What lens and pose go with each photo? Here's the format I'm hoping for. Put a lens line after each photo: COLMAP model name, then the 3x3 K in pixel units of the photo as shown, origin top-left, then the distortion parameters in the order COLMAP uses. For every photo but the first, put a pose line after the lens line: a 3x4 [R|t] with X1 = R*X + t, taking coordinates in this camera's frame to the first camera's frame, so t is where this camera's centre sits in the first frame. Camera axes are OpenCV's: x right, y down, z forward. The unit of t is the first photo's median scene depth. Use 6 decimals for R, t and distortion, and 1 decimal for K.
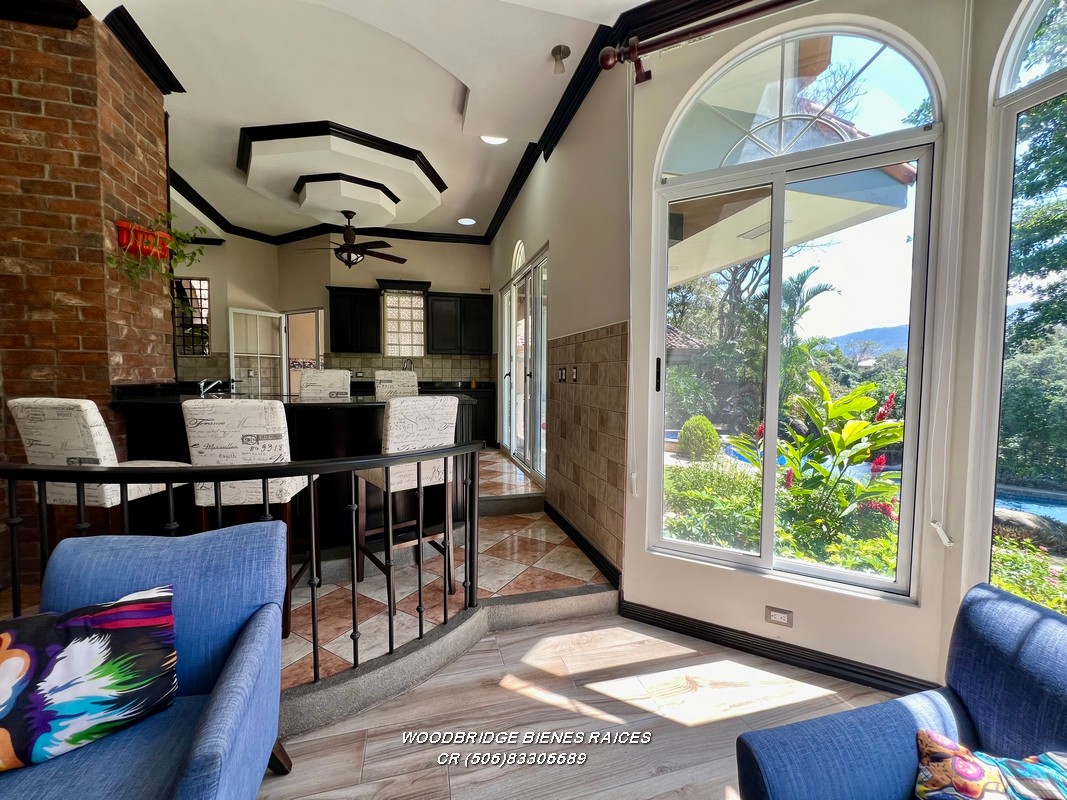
lens RADIAL K [[428.1, 0, 528.7], [0, 428.1, 398.2], [0, 0, 1]] dist [-0.002829, 0.001099]
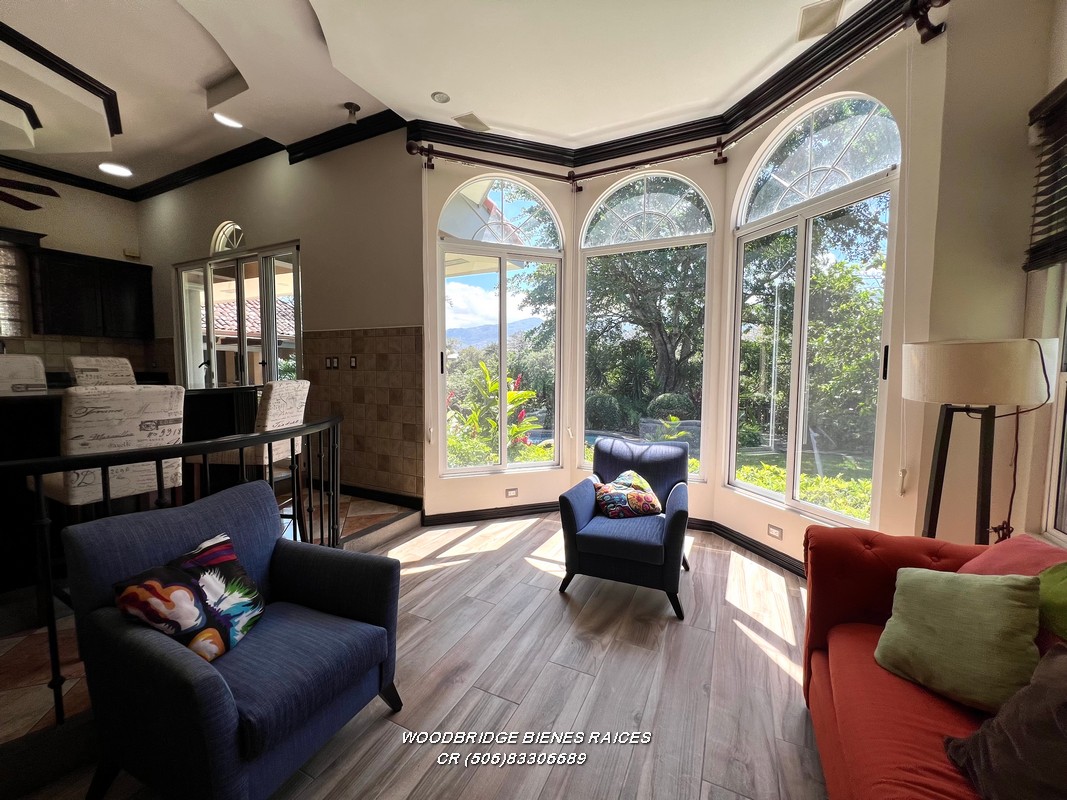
lens RADIAL K [[428.1, 0, 532.1], [0, 428.1, 399.7], [0, 0, 1]] dist [-0.002829, 0.001099]
pose [[0.655688, -0.059920, 0.752651, -0.708980], [0.040796, 0.998201, 0.043929, 0.025646], [-0.753929, 0.001901, 0.656953, -0.282000]]
